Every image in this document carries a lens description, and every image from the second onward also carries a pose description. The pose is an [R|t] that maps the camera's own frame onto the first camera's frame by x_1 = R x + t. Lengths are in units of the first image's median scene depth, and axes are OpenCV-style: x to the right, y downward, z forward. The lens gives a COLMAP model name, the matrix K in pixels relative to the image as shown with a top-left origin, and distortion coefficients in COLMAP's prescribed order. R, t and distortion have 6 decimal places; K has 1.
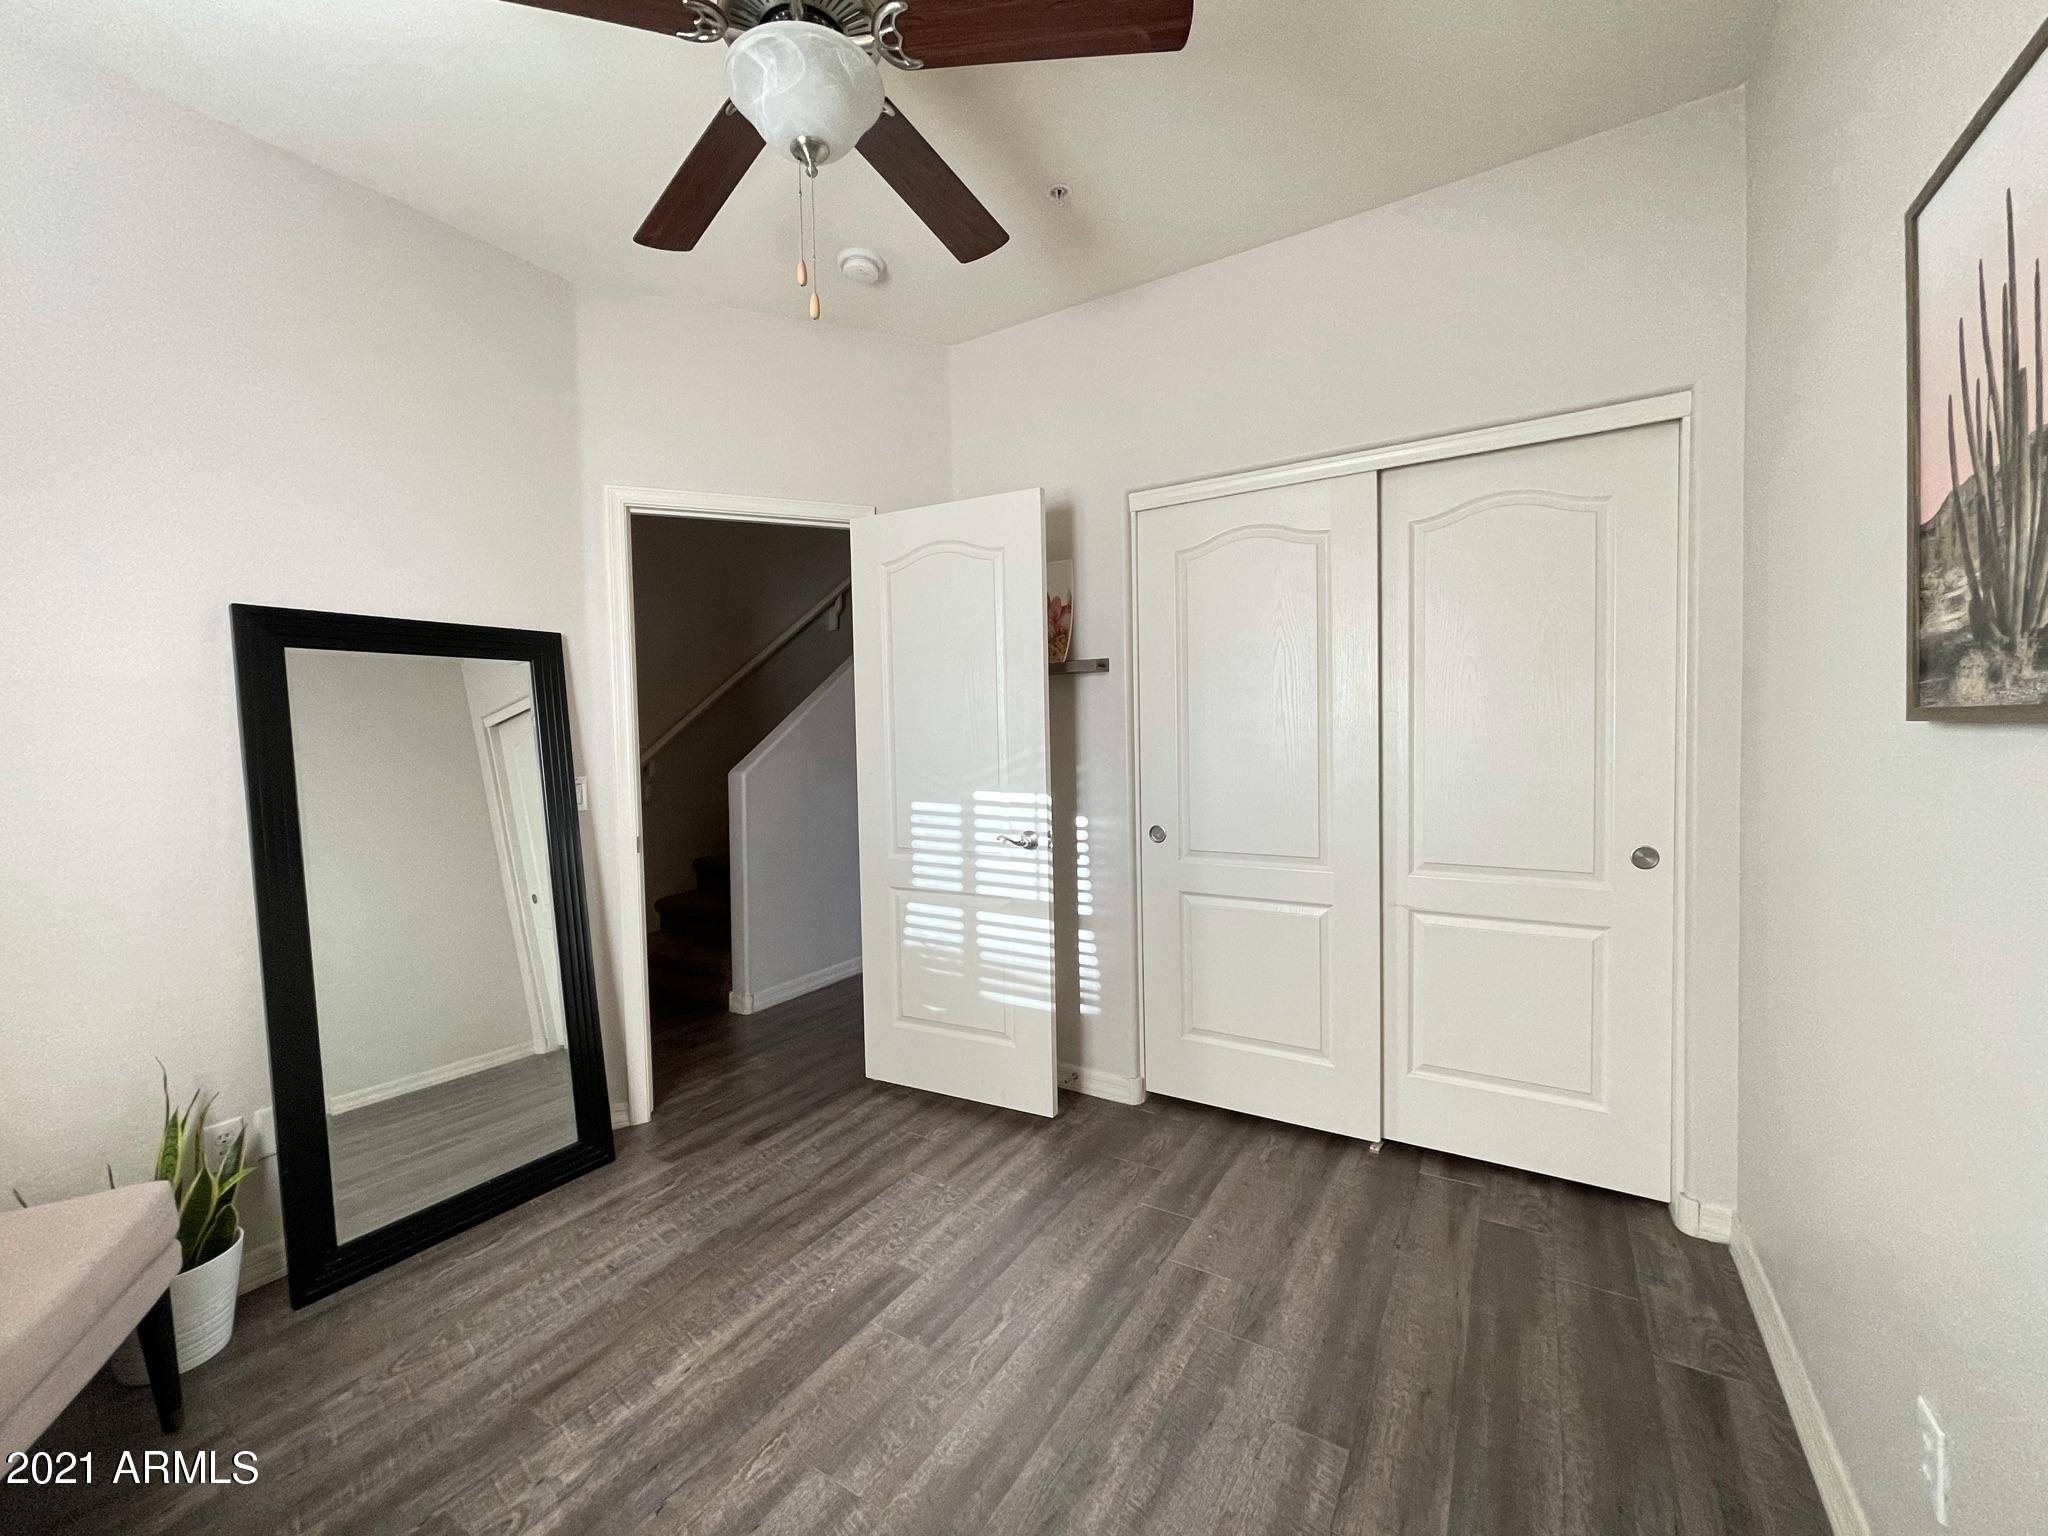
lens RADIAL K [[826.1, 0, 1028.5], [0, 826.1, 760.3], [0, 0, 1]] dist [-0.009923, 0.003289]
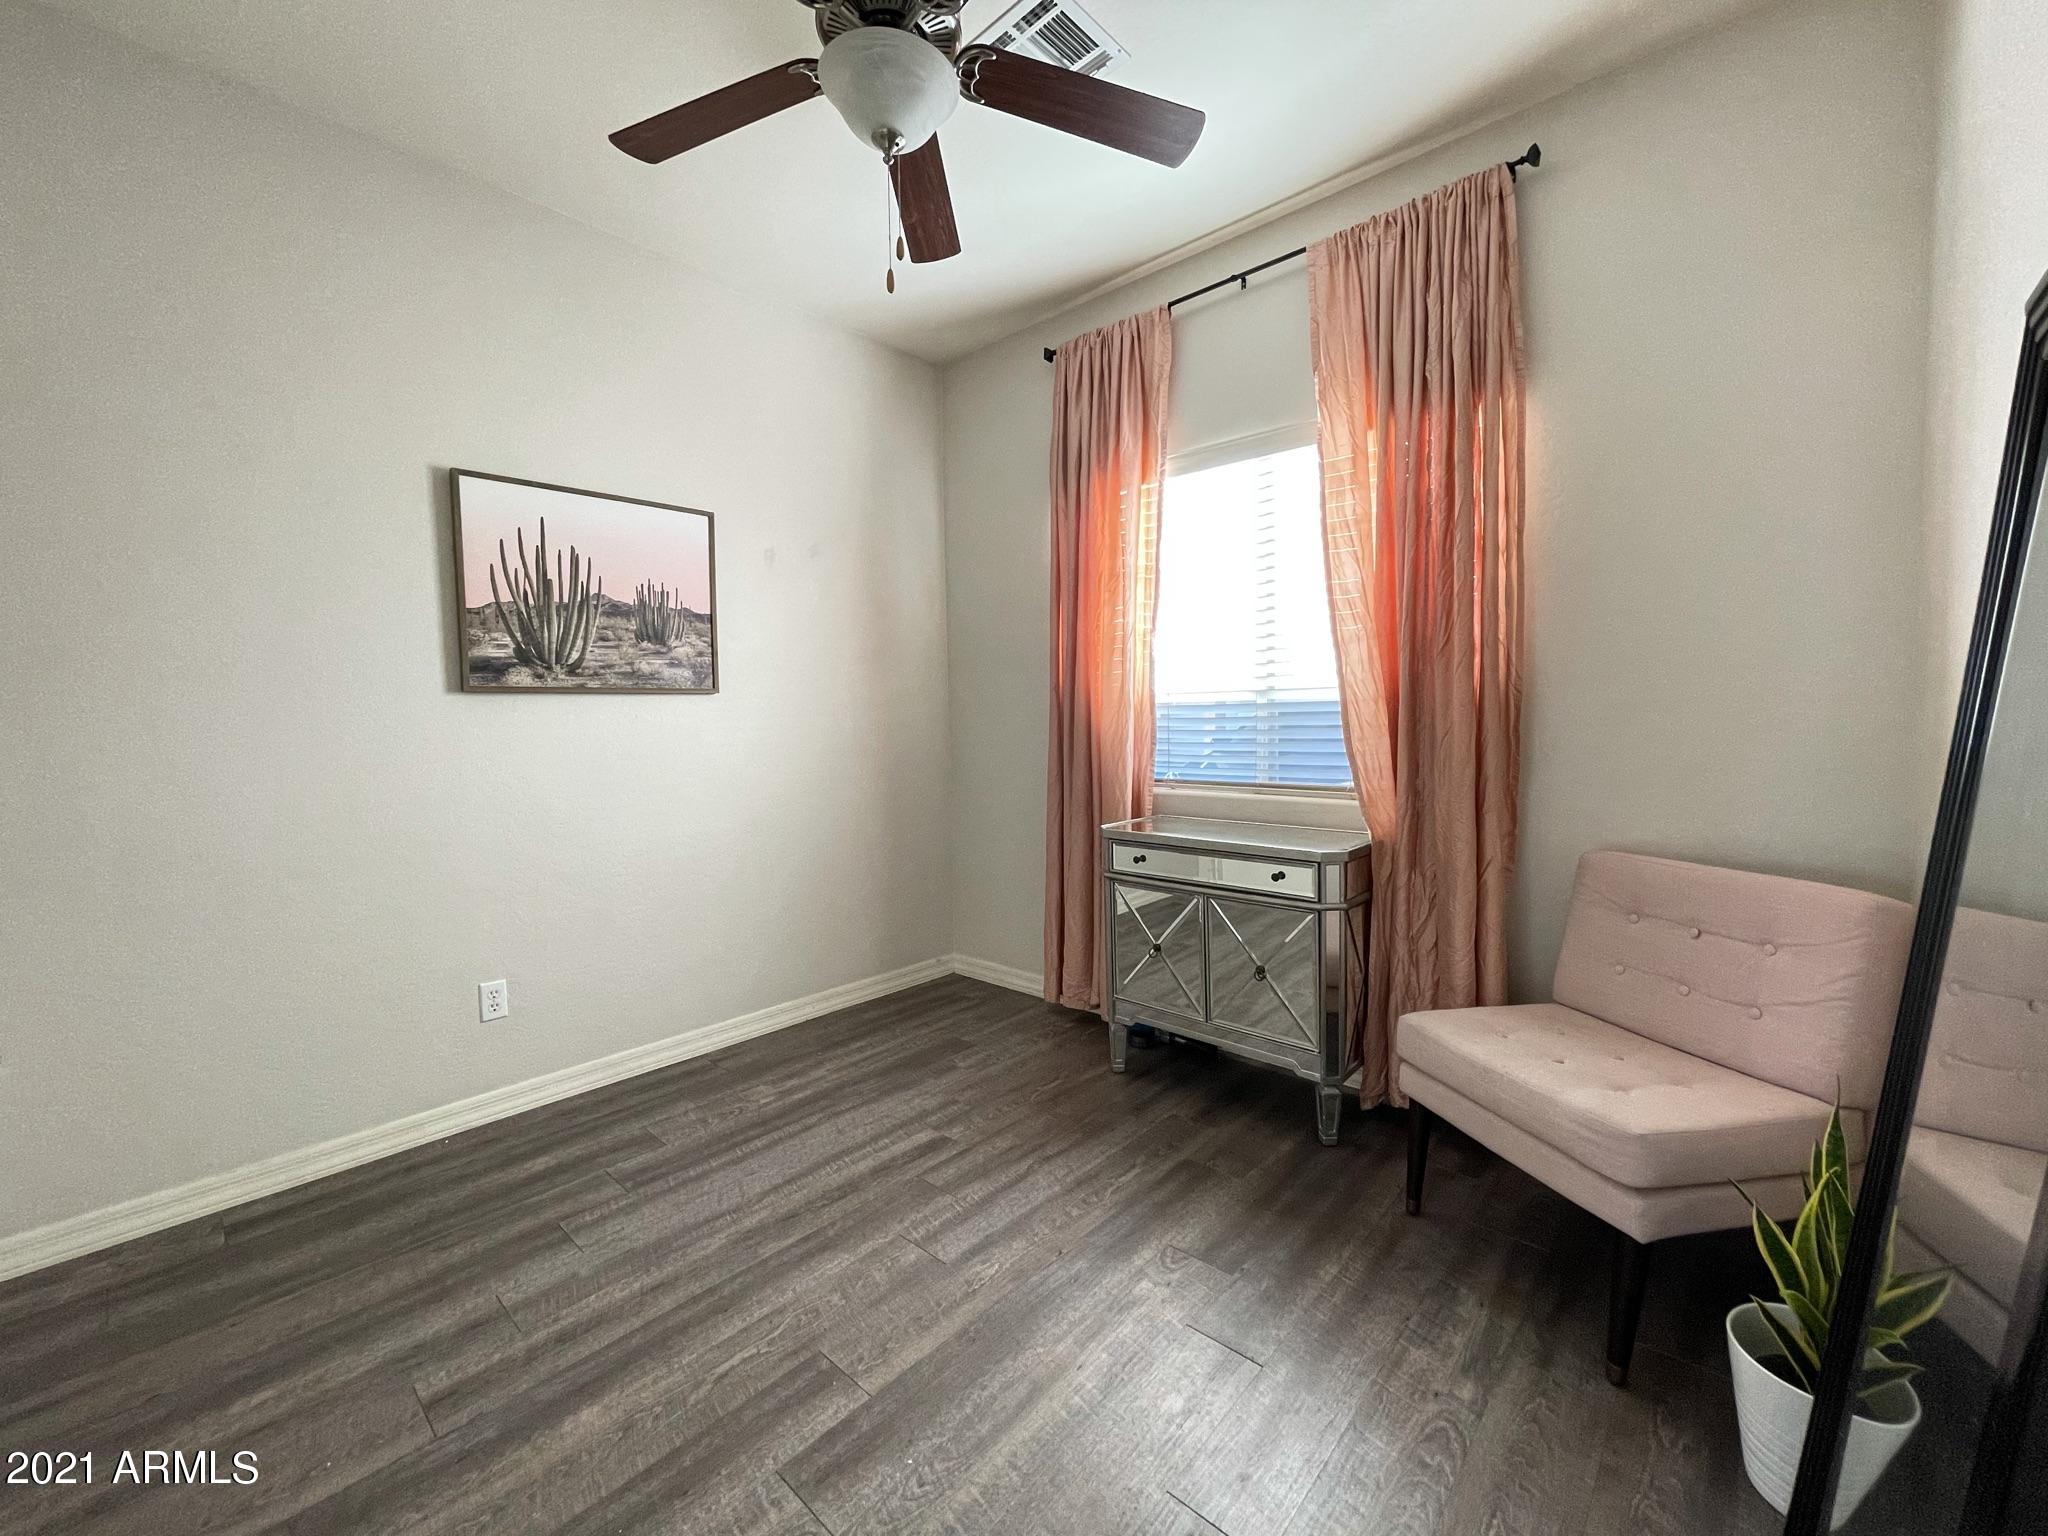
lens RADIAL K [[826.1, 0, 1021.4], [0, 826.1, 767.4], [0, 0, 1]] dist [-0.009923, 0.003289]
pose [[-0.980597, 0.023546, 0.194615, -0.575104], [0.041325, 0.995280, 0.087809, 0.017017], [-0.191629, 0.094148, -0.976941, 1.928626]]
